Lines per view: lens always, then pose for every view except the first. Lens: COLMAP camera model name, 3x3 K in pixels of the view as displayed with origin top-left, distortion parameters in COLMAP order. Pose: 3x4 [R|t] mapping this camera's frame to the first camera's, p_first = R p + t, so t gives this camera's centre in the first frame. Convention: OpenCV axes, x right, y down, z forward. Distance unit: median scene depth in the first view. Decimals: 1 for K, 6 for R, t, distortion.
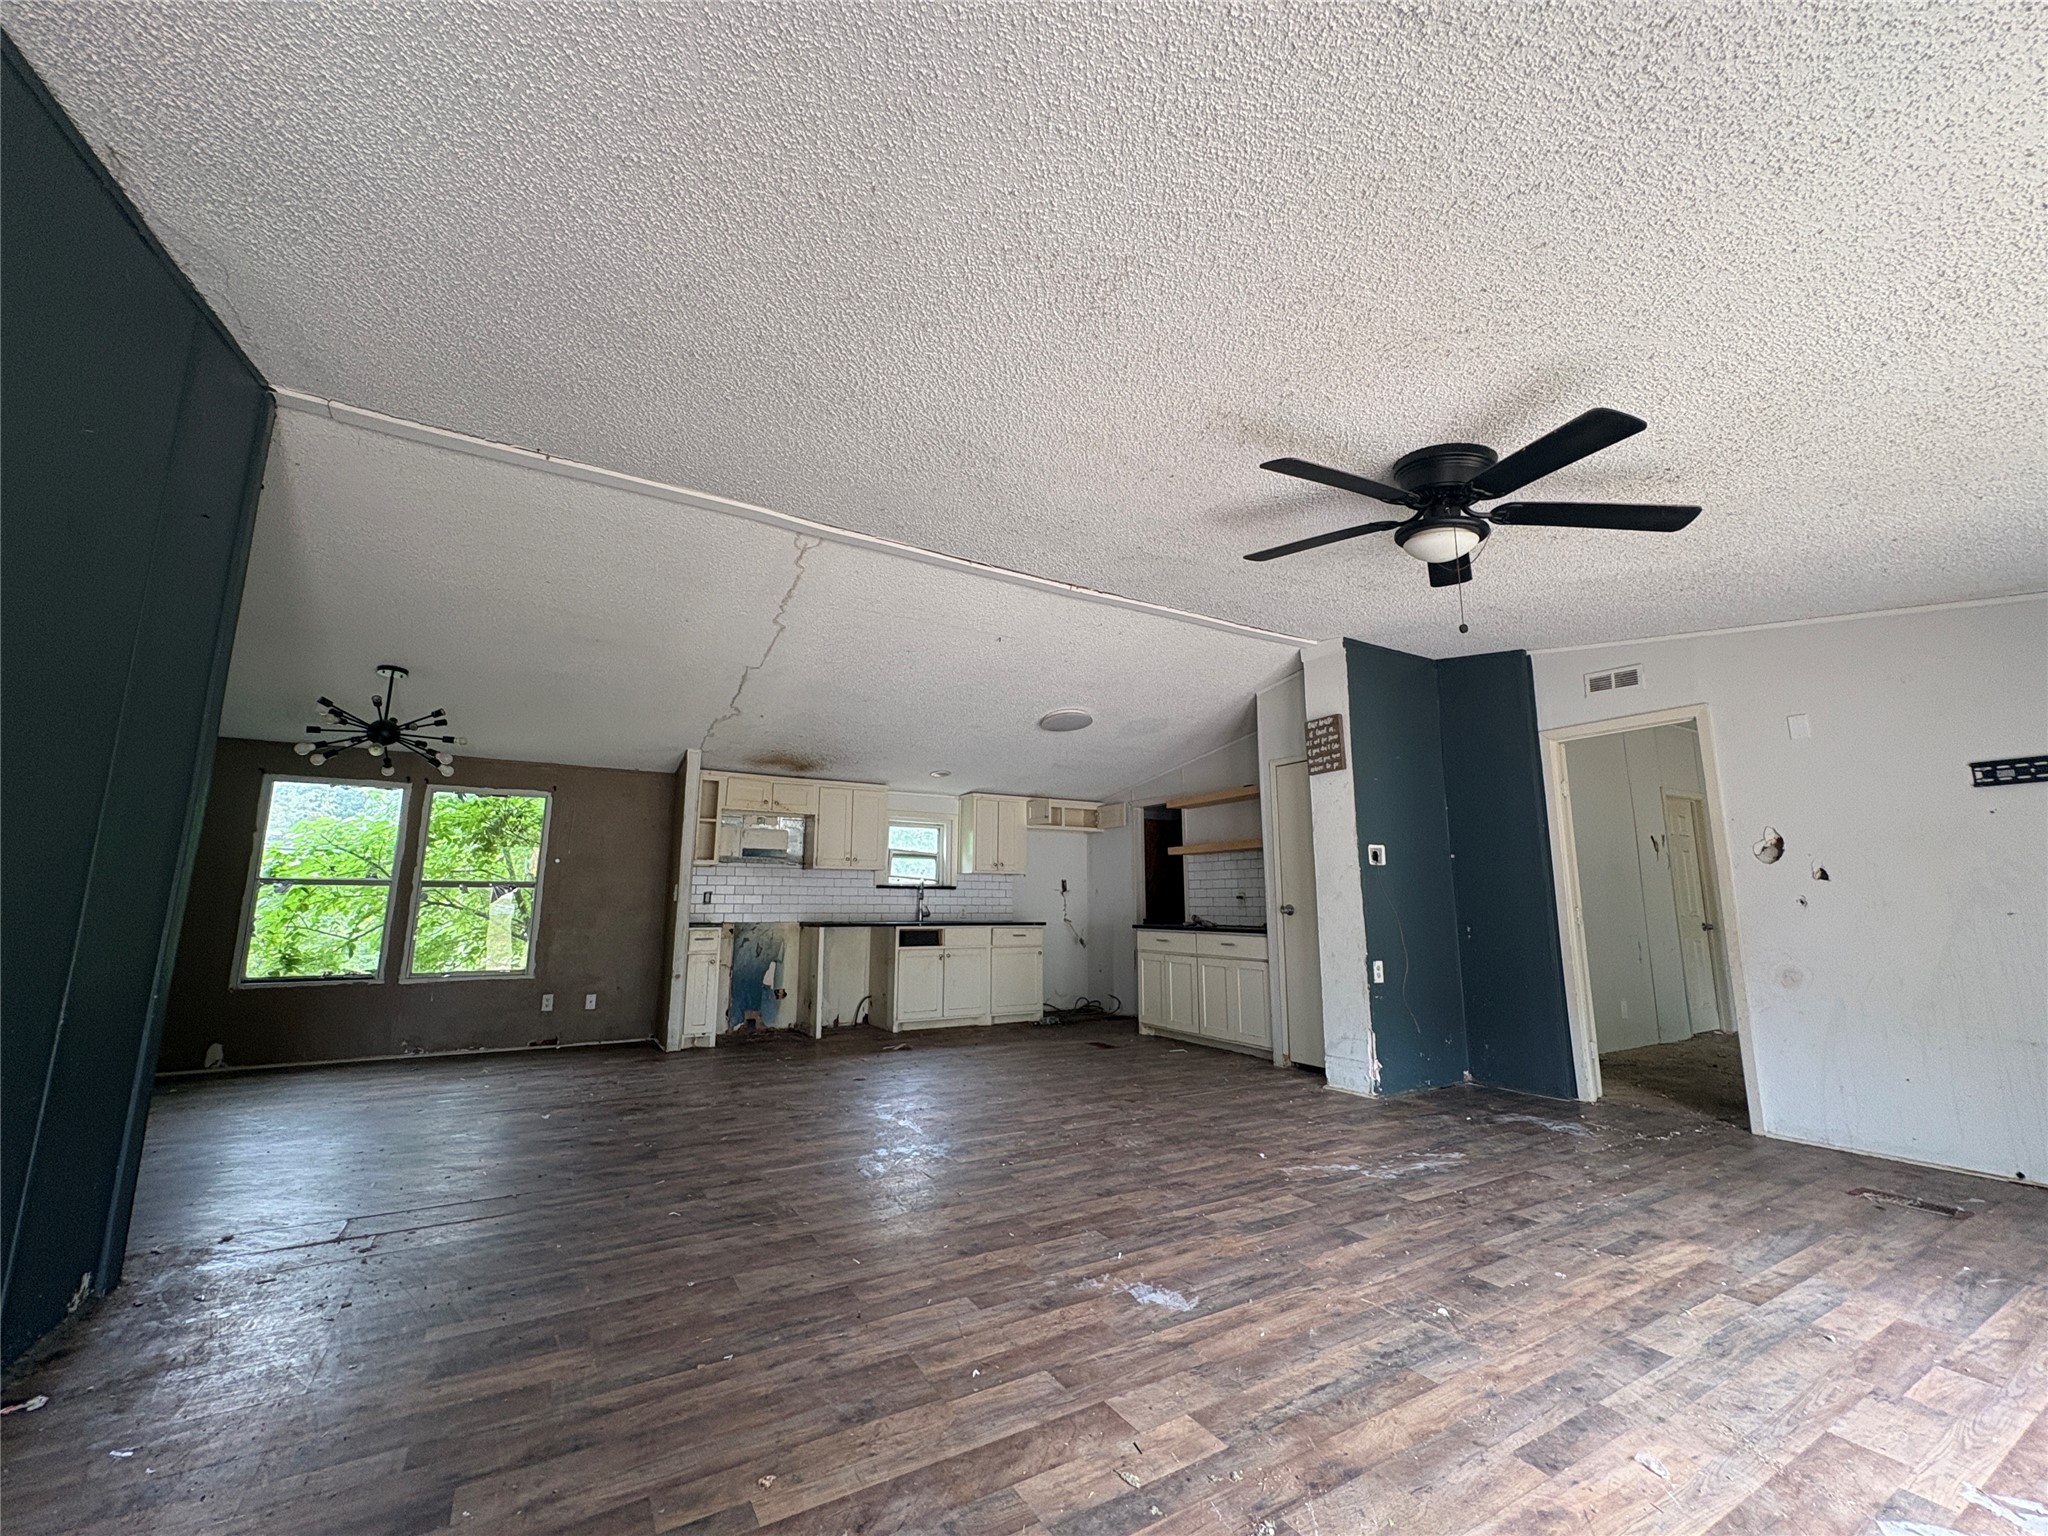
lens RADIAL K [[815.6, 0, 1024.0], [0, 815.6, 768.0], [0, 0, 1]] dist [-0.000605, 0.000307]
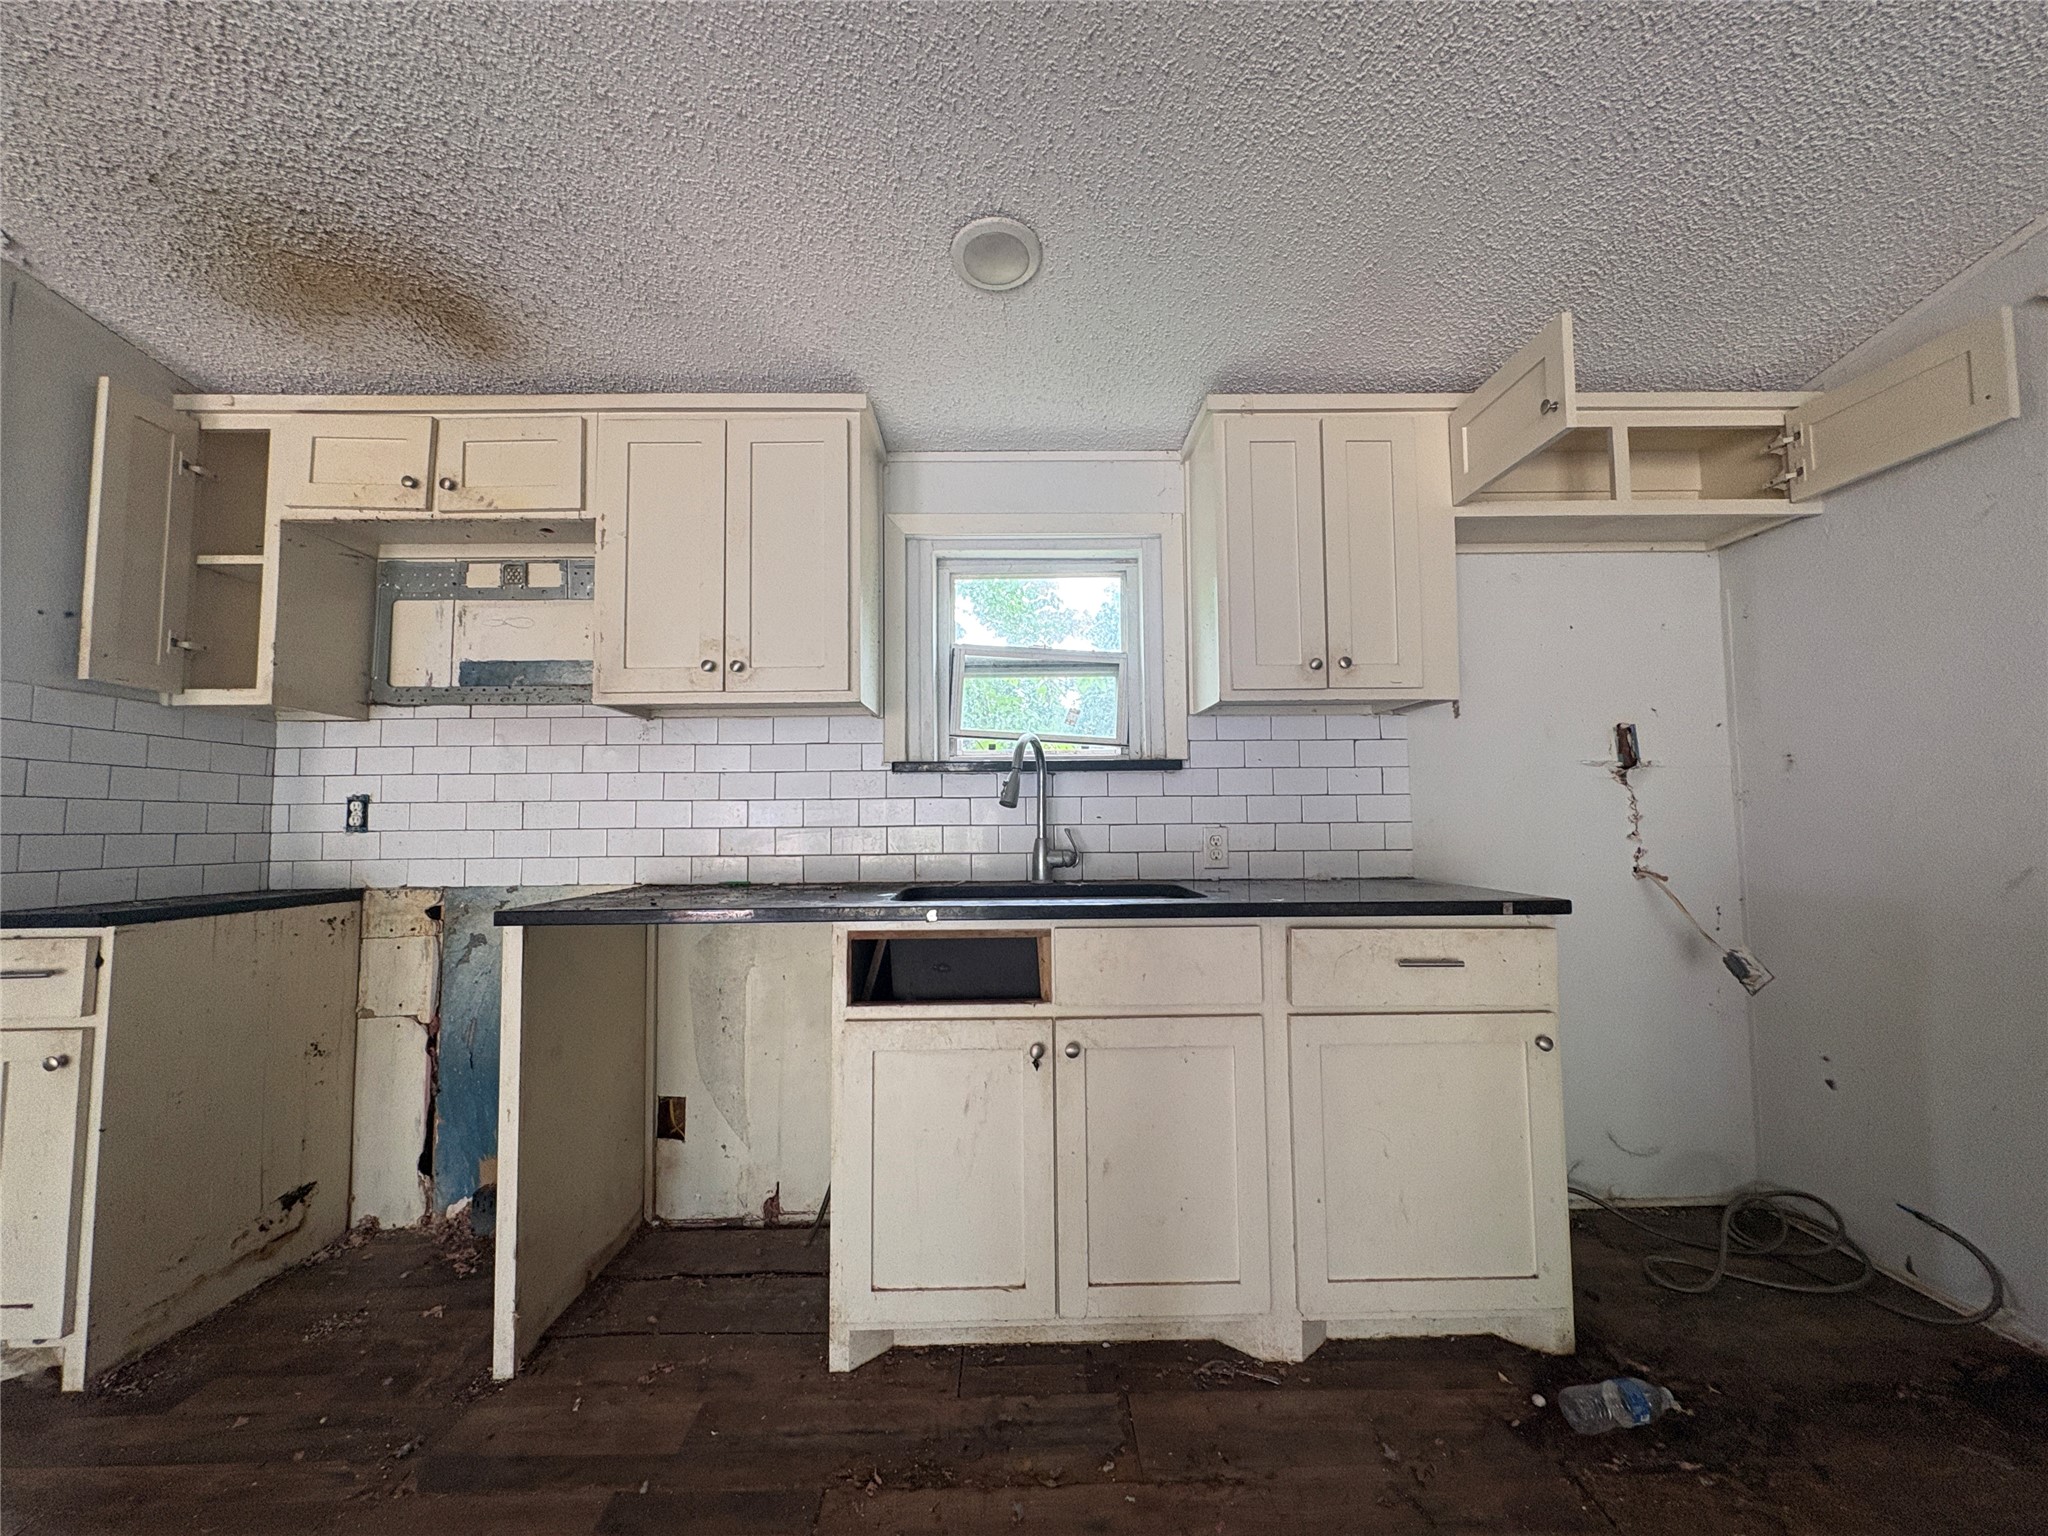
lens RADIAL K [[815.6, 0, 1024.0], [0, 815.6, 768.0], [0, 0, 1]] dist [-0.000605, 0.000307]
pose [[0.870809, -0.042142, -0.489812, 0.010972], [0.094964, 0.991974, 0.083484, 0.162252], [0.482363, -0.119213, 0.867822, 0.987492]]
